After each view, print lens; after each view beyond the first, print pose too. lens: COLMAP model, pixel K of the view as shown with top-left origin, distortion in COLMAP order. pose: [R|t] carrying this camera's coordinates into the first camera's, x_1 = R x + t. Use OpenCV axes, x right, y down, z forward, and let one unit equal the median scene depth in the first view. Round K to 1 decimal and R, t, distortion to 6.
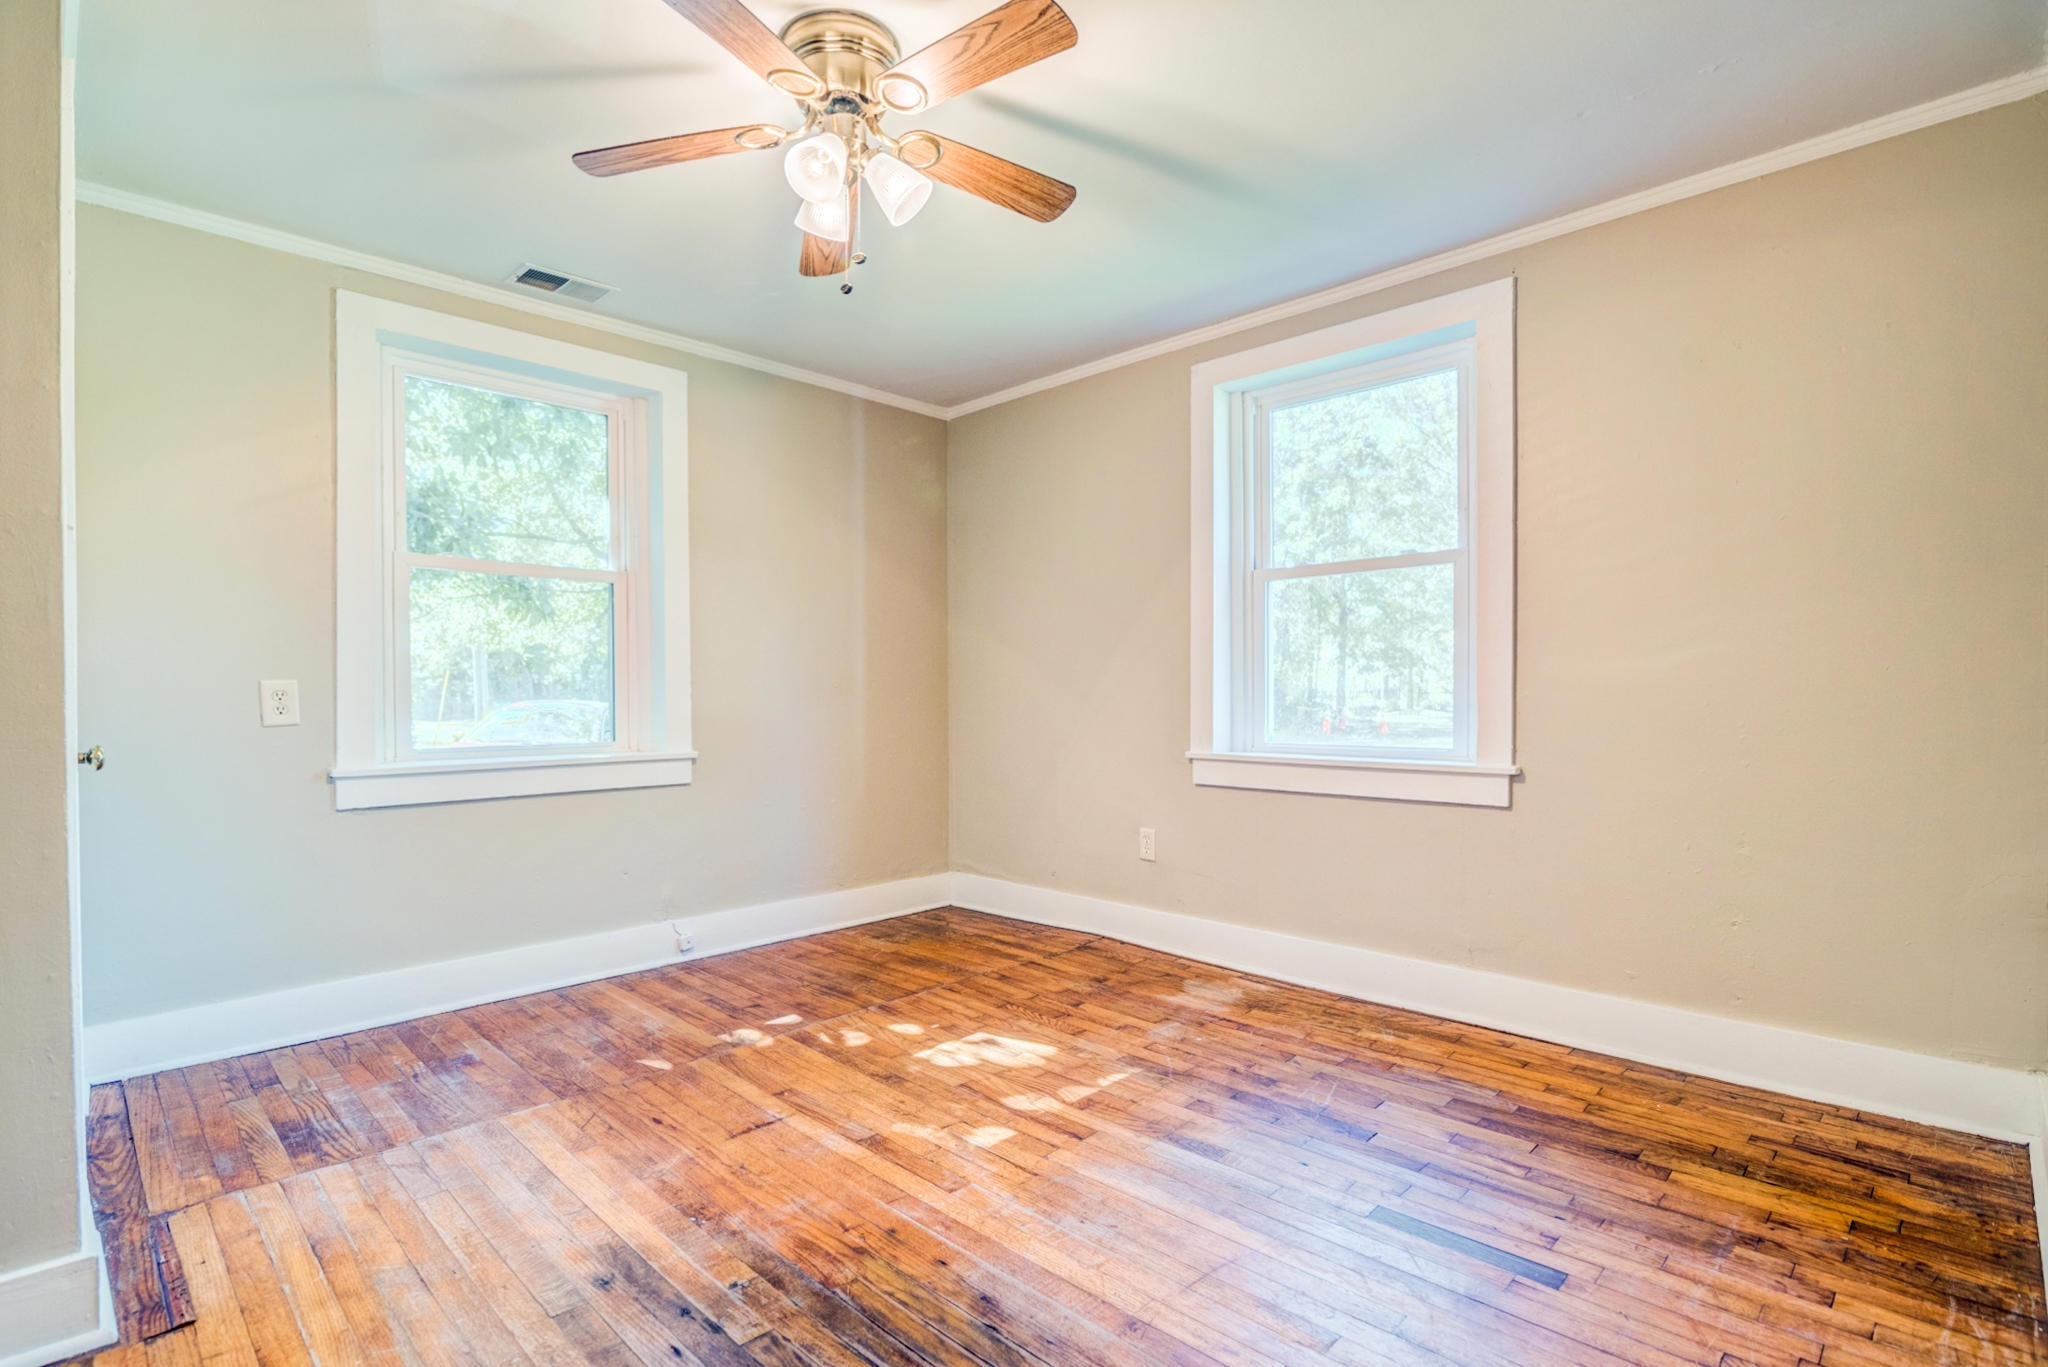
lens RADIAL K [[981.7, 0, 1008.5], [0, 981.7, 690.9], [0, 0, 1]] dist [-0.020454, 0.000858]
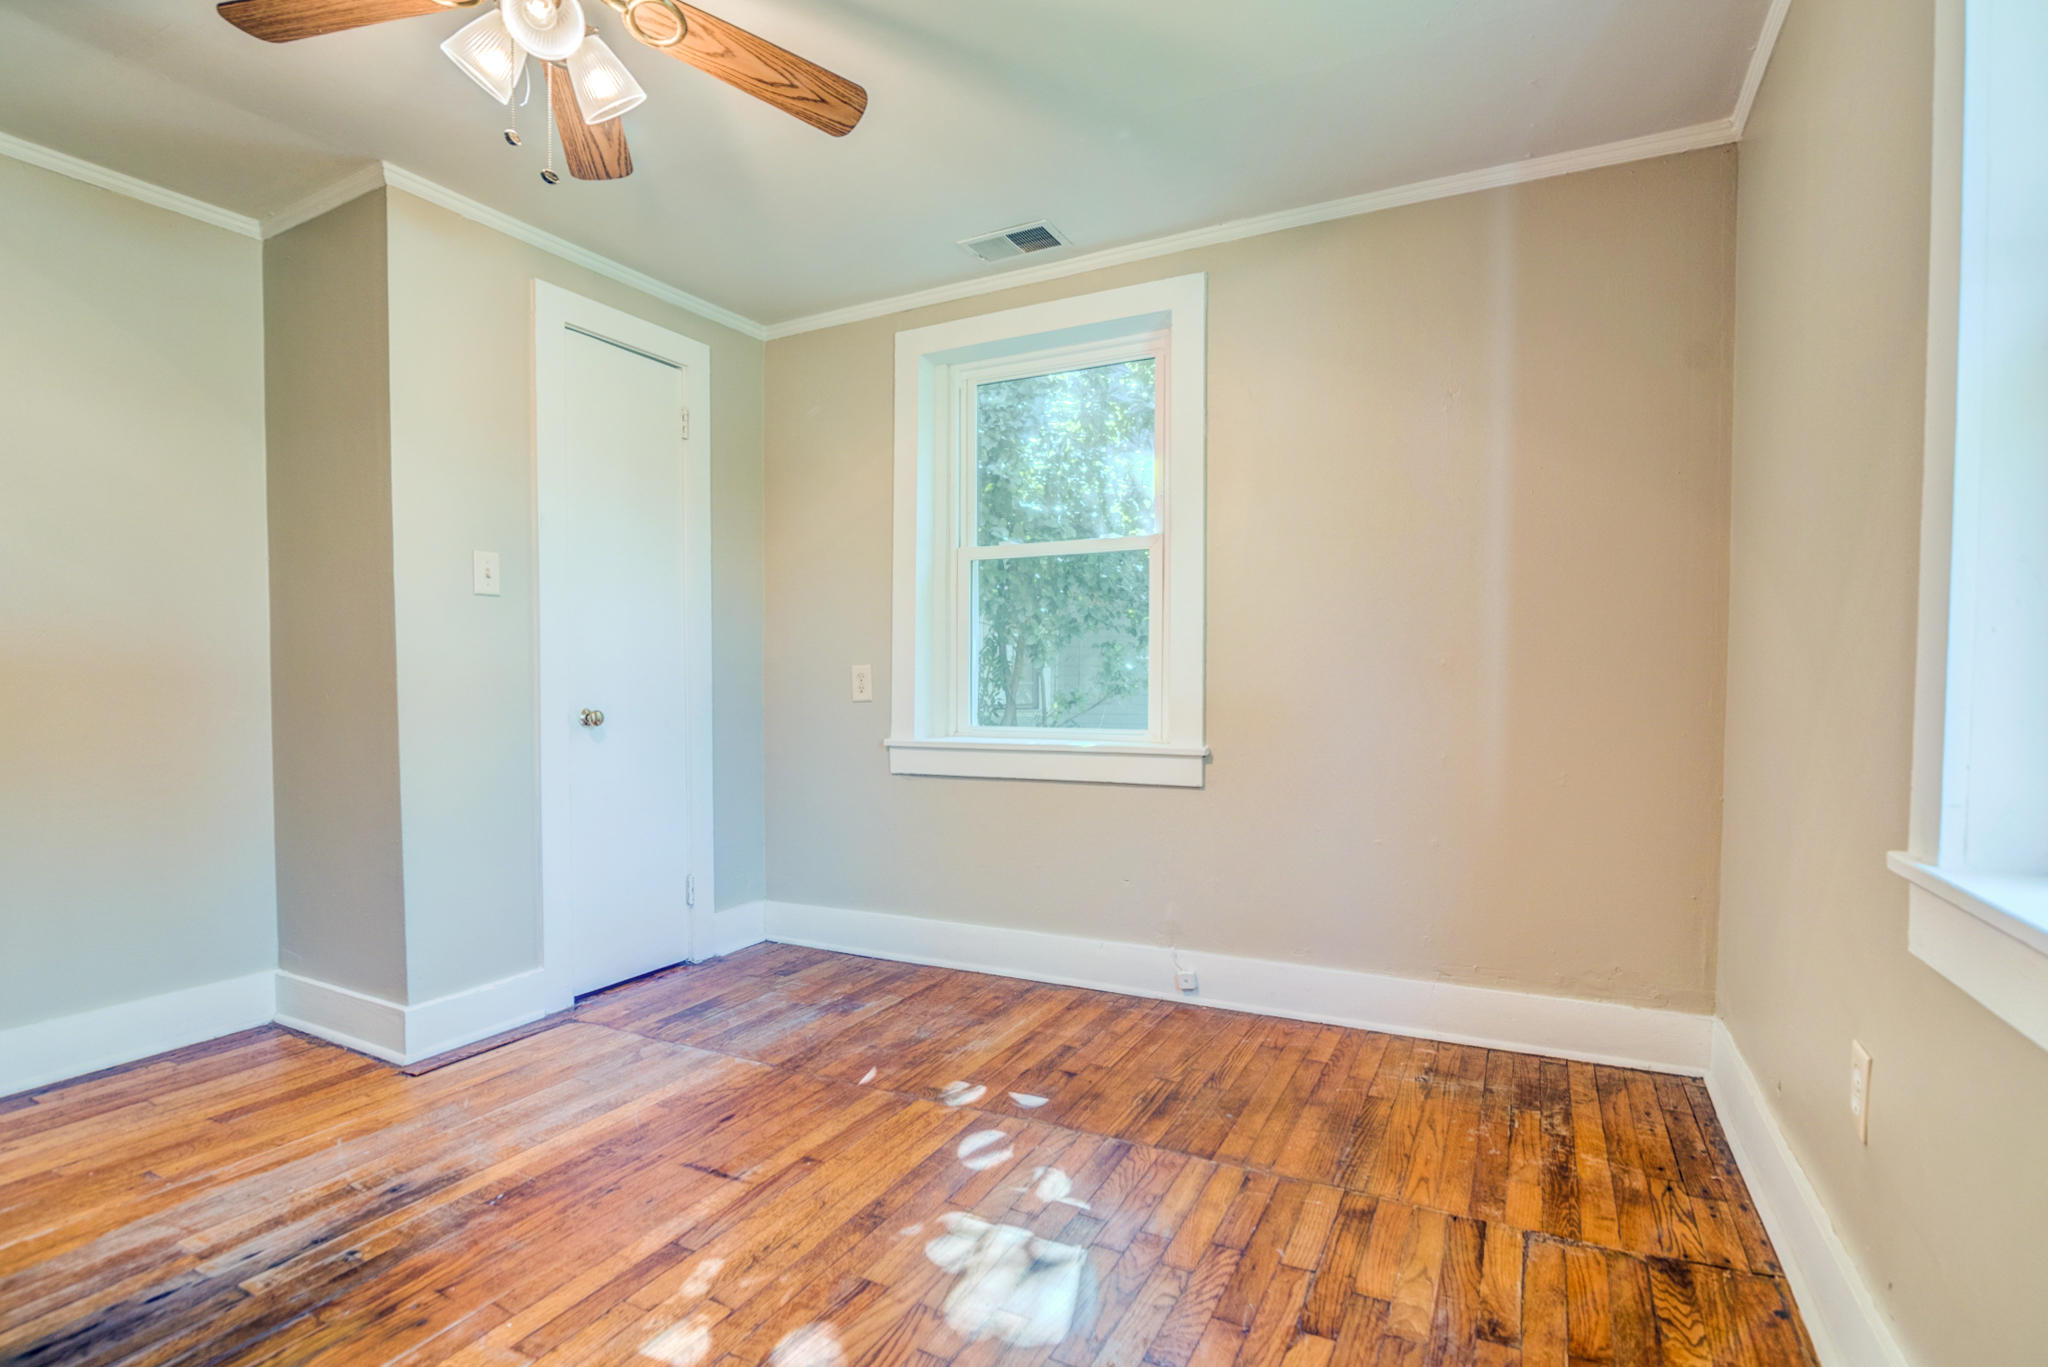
lens RADIAL K [[981.7, 0, 1003.0], [0, 981.7, 698.1], [0, 0, 1]] dist [-0.020454, 0.000858]
pose [[0.294993, 0.021212, -0.955264, 0.475380], [0.004676, 0.999710, 0.023643, 0.002408], [0.955488, -0.011441, 0.294809, 0.733296]]
